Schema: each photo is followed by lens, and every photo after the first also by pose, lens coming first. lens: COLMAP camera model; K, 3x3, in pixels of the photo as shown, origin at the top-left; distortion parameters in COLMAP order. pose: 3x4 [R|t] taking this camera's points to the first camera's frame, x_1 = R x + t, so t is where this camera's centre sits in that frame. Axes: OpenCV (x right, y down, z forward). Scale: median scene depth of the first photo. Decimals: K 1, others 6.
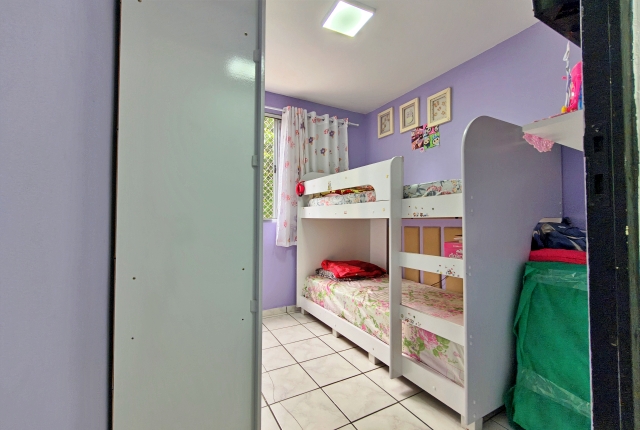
lens RADIAL K [[273.5, 0, 321.3], [0, 273.5, 212.7], [0, 0, 1]] dist [0.001084, -0.001625]
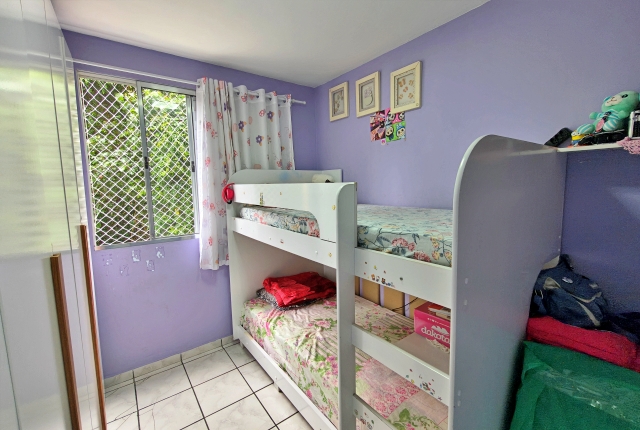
lens RADIAL K [[273.5, 0, 321.3], [0, 273.5, 212.7], [0, 0, 1]] dist [0.001084, -0.001625]
pose [[0.990118, -0.039849, 0.134453, 0.074677], [0.022082, 0.991119, 0.131131, -0.130026], [-0.138484, -0.126866, 0.982205, 0.216947]]
